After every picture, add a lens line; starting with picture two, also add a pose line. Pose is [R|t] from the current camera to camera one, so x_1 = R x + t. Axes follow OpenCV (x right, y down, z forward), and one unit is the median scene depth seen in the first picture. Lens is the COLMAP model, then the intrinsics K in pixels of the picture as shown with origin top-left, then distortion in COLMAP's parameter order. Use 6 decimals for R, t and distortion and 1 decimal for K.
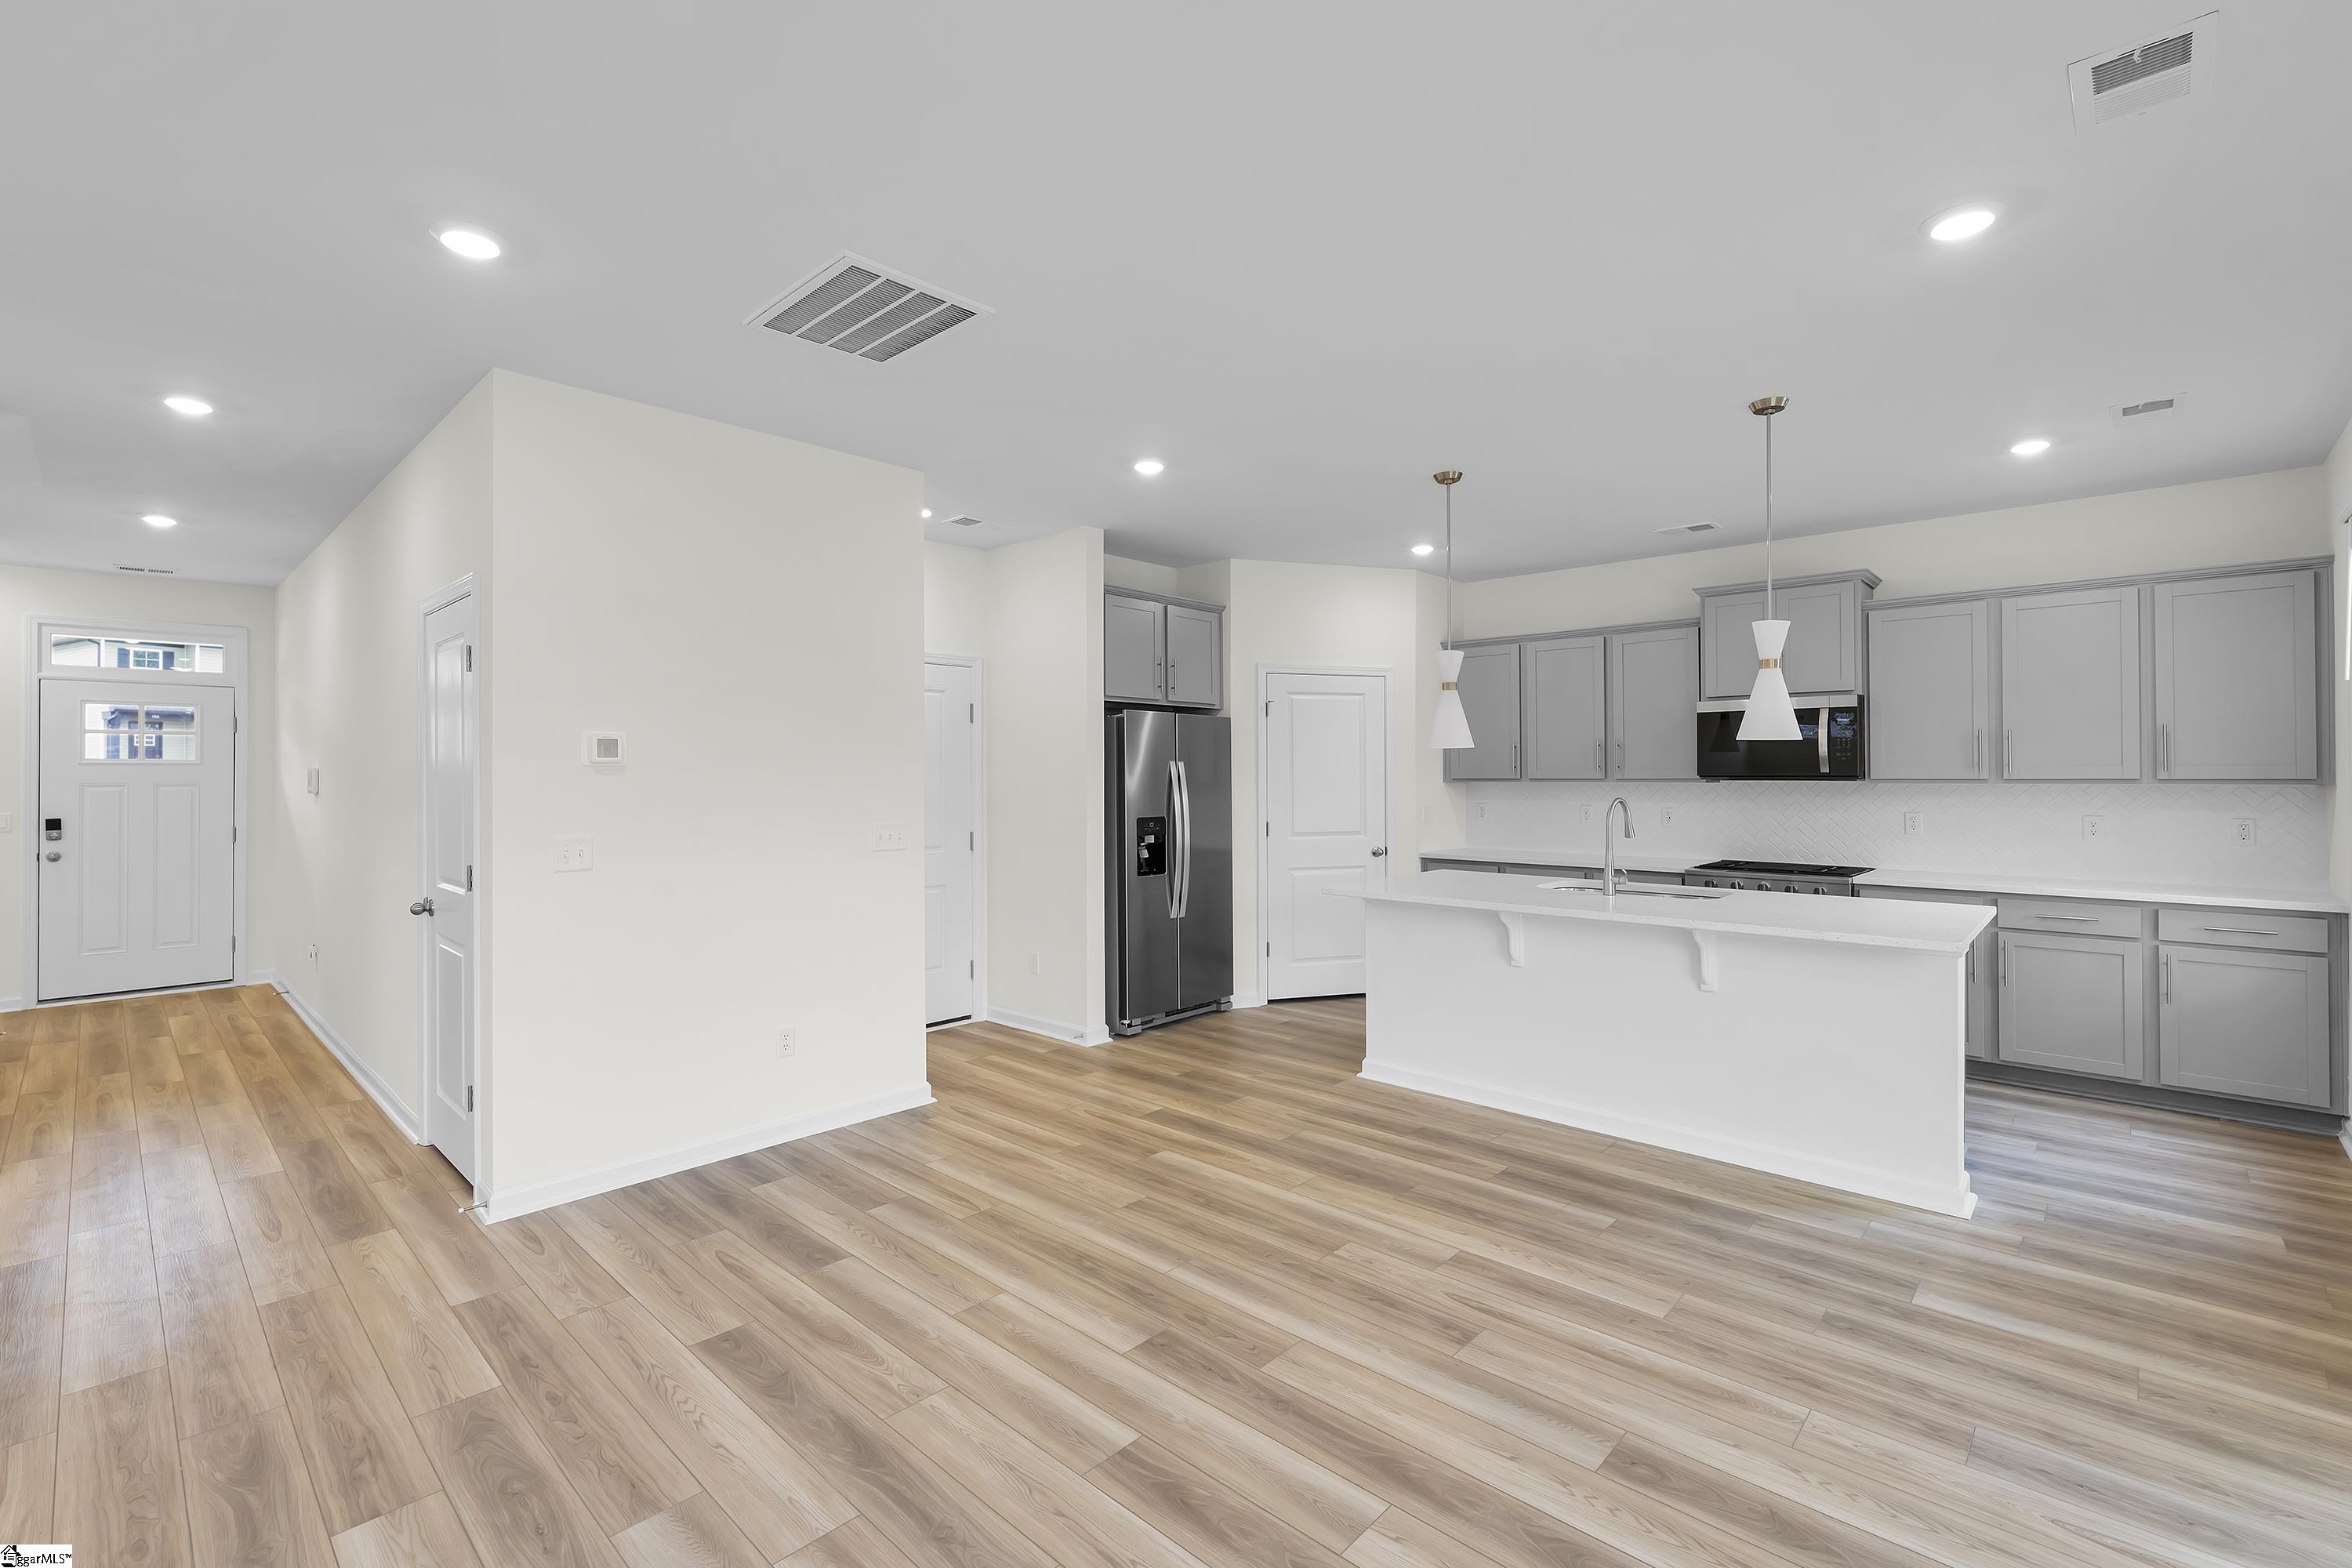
lens RADIAL K [[1028.3, 0, 1176.0], [0, 1028.3, 774.4], [0, 0, 1]] dist [-0.001508, -0.000611]
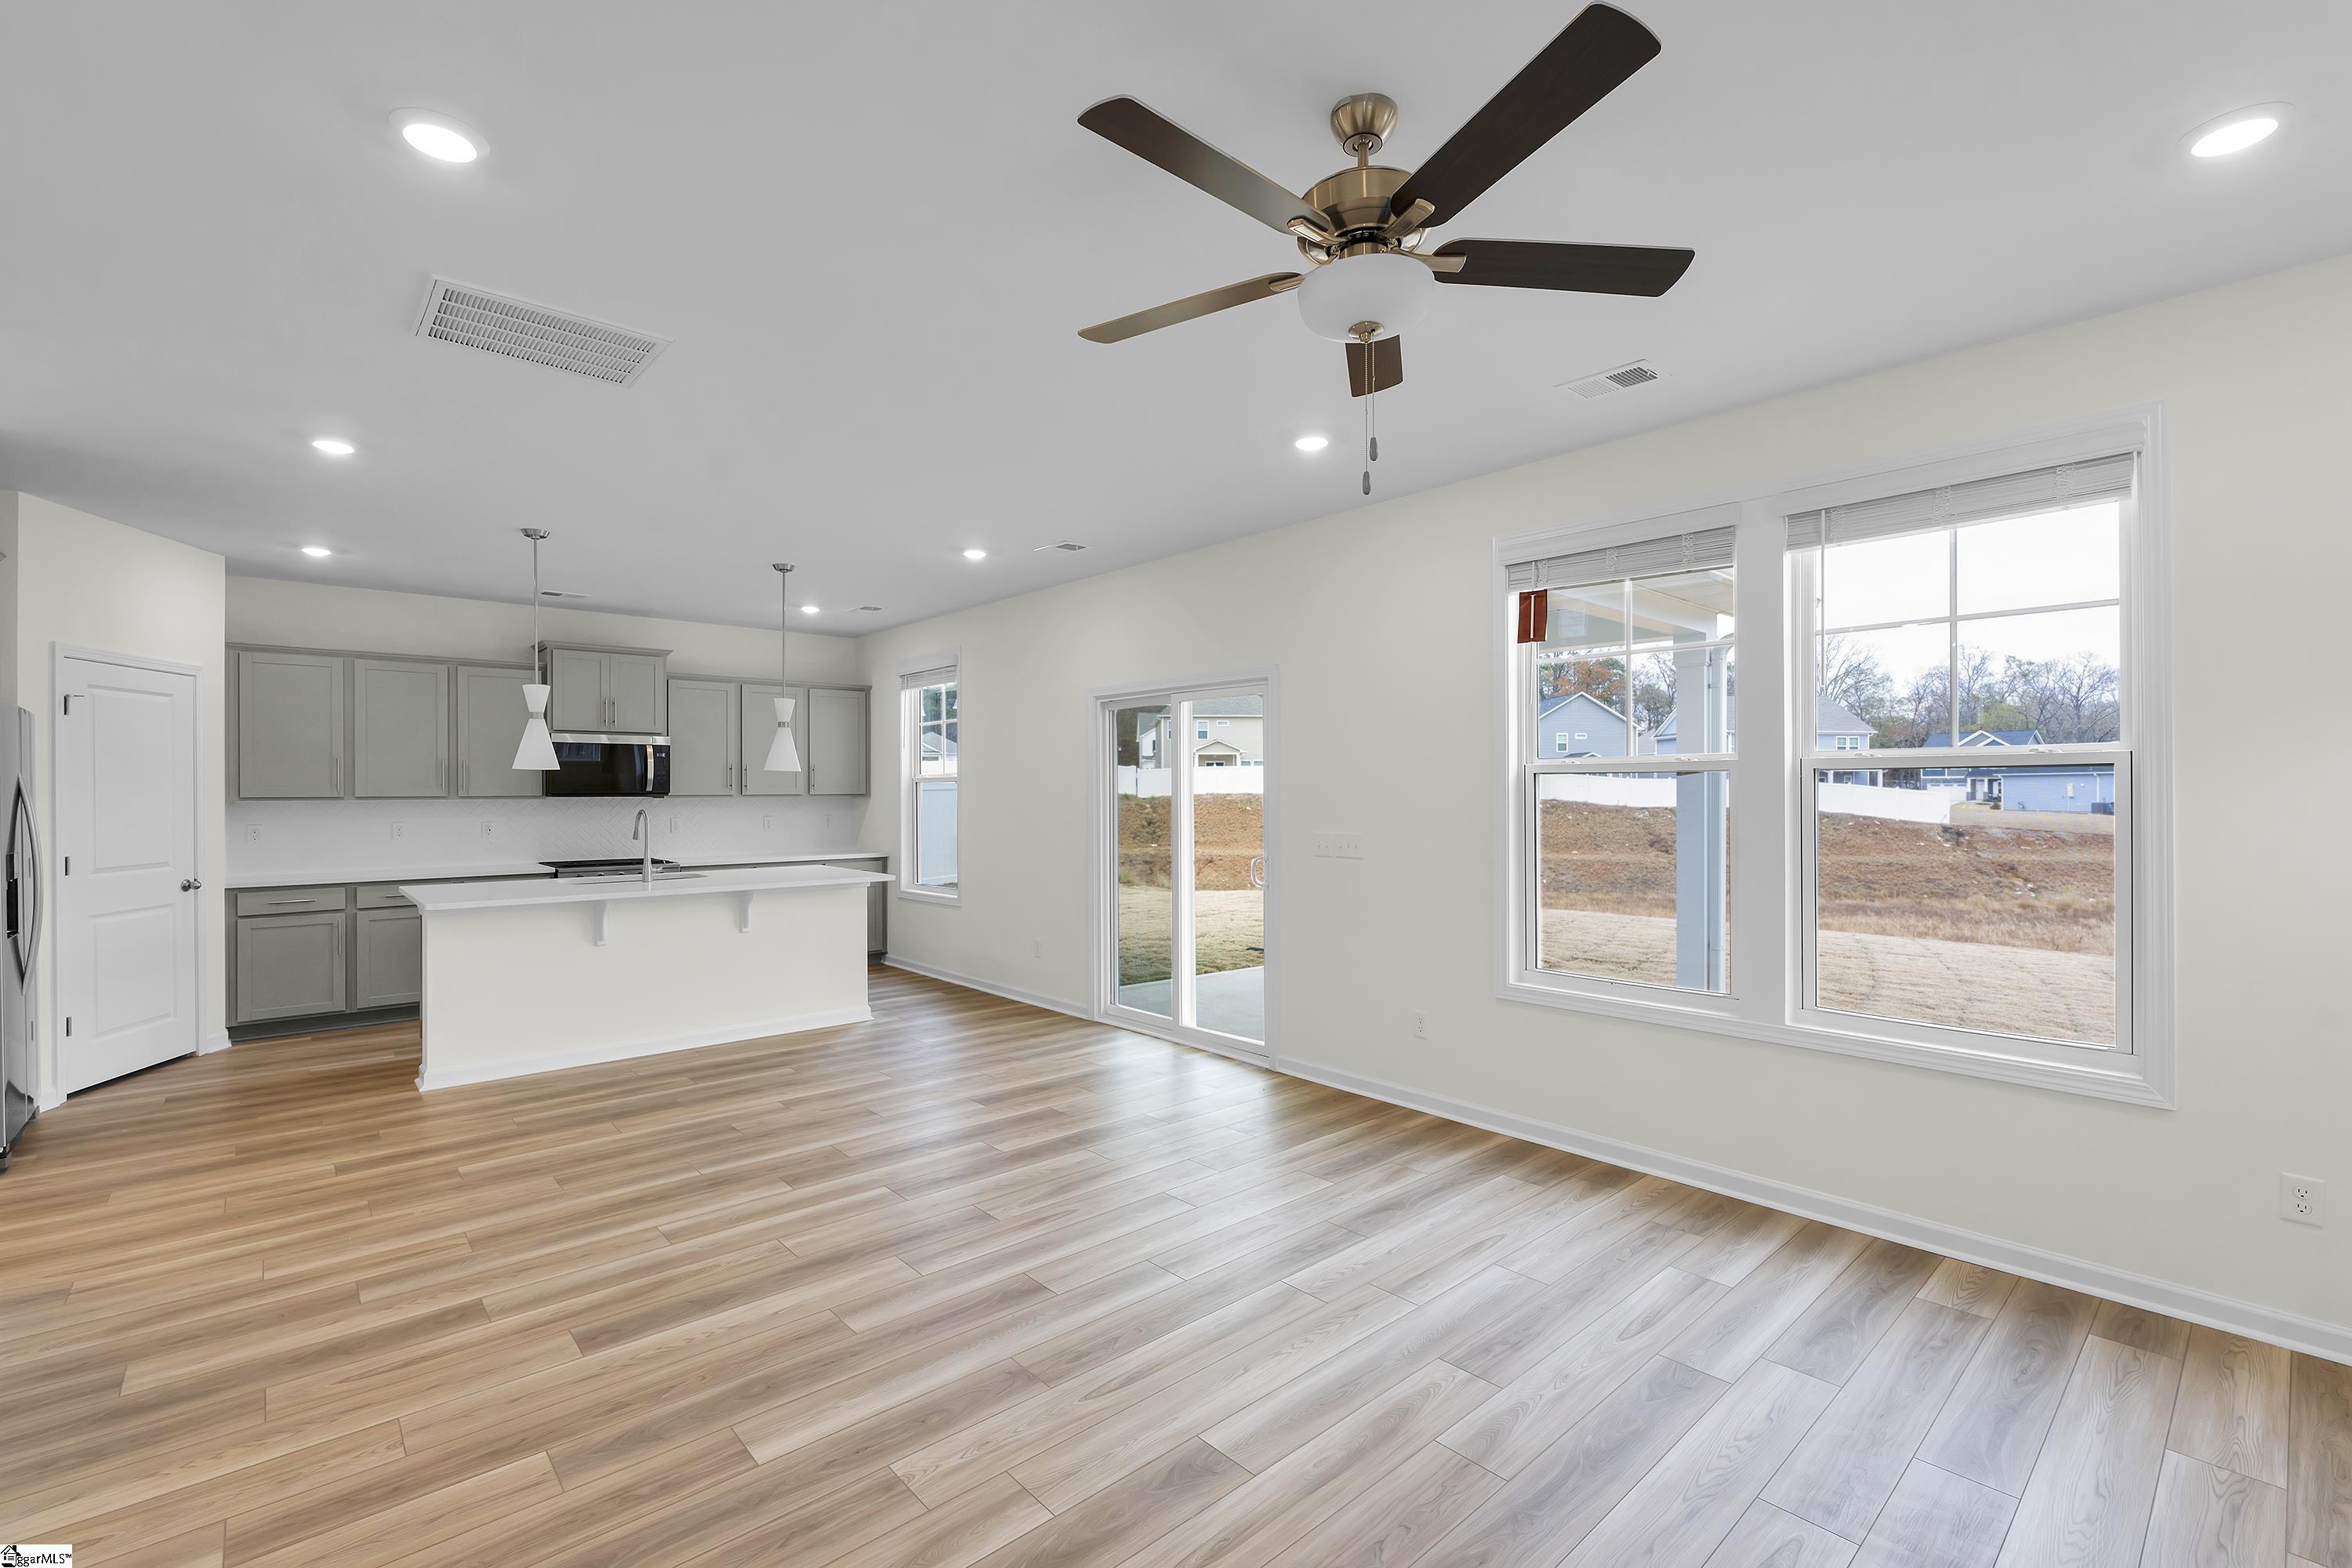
lens RADIAL K [[1014.2, 0, 1170.4], [0, 1014.2, 790.7], [0, 0, 1]] dist [-0.001426, -0.000372]
pose [[0.093367, 0.001735, 0.995630, -1.126350], [0.001050, 0.999998, -0.001841, 0.001952], [-0.995631, 0.001218, 0.093365, 0.262952]]
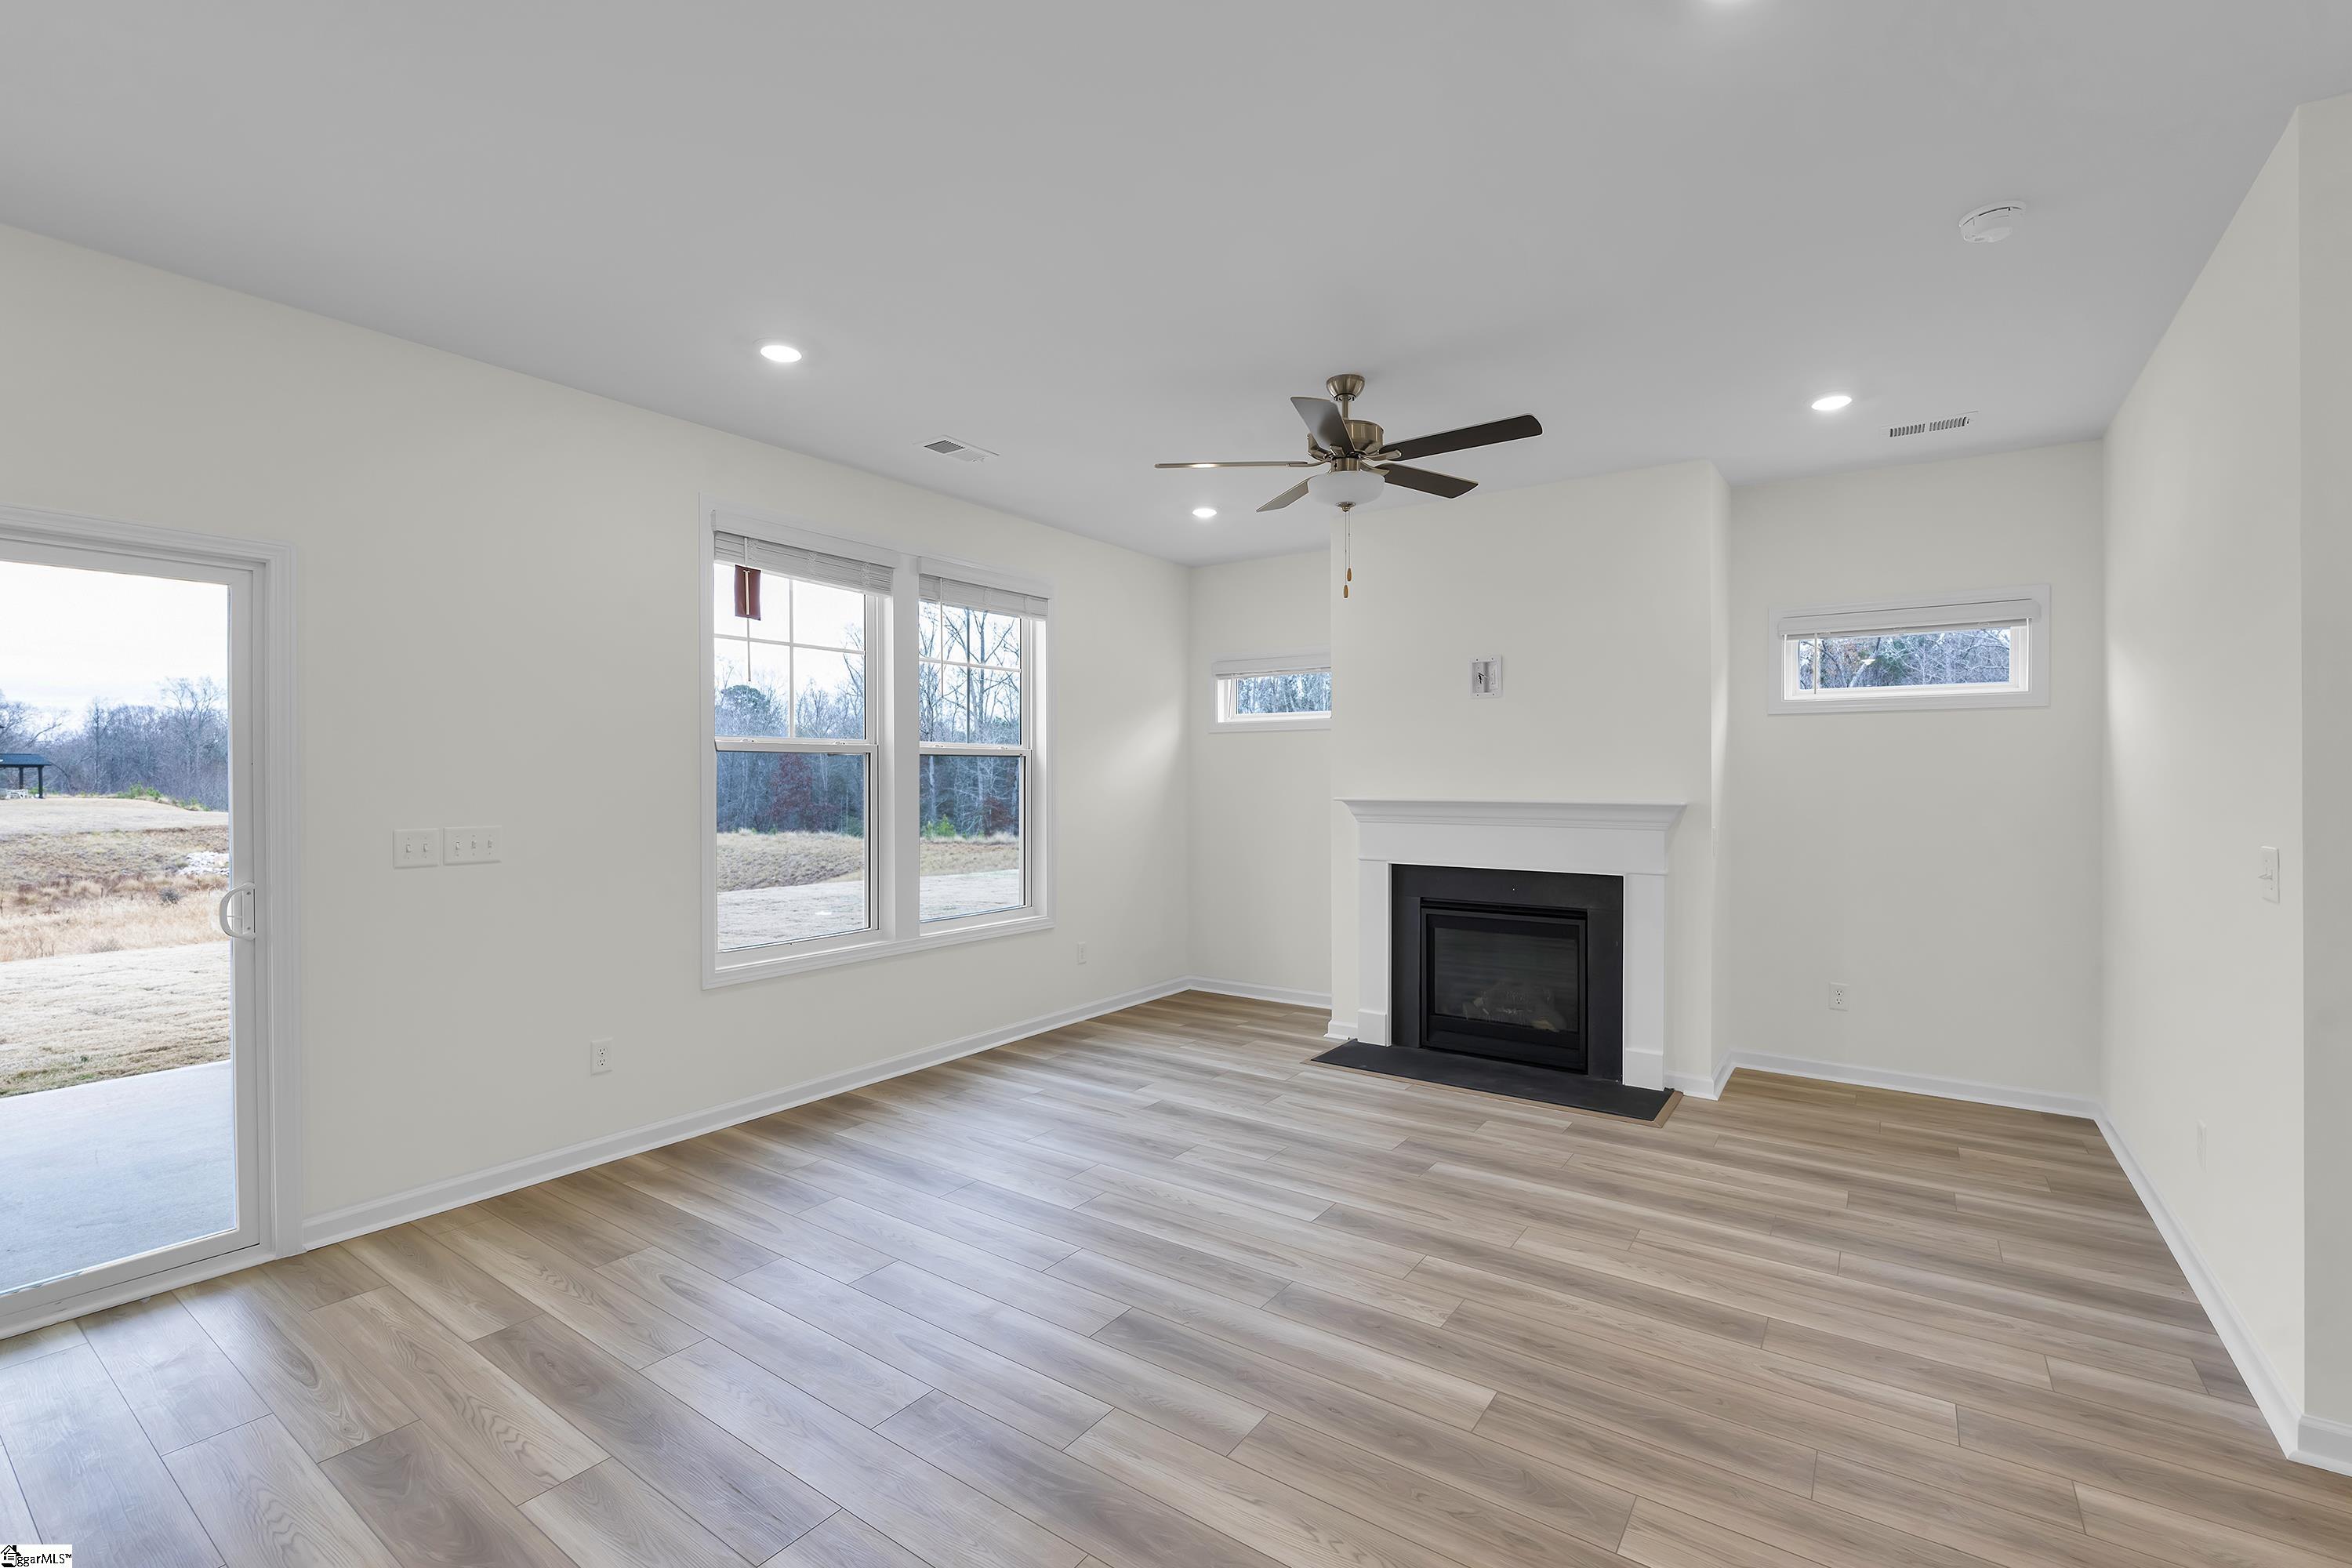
lens RADIAL K [[1028.3, 0, 1176.0], [0, 1028.3, 774.4], [0, 0, 1]] dist [-0.001508, -0.000611]
pose [[-0.990735, 0.002555, -0.135782, -0.172799], [0.003252, 0.999983, -0.004914, 0.016938], [0.135768, -0.005310, -0.990726, 1.272216]]
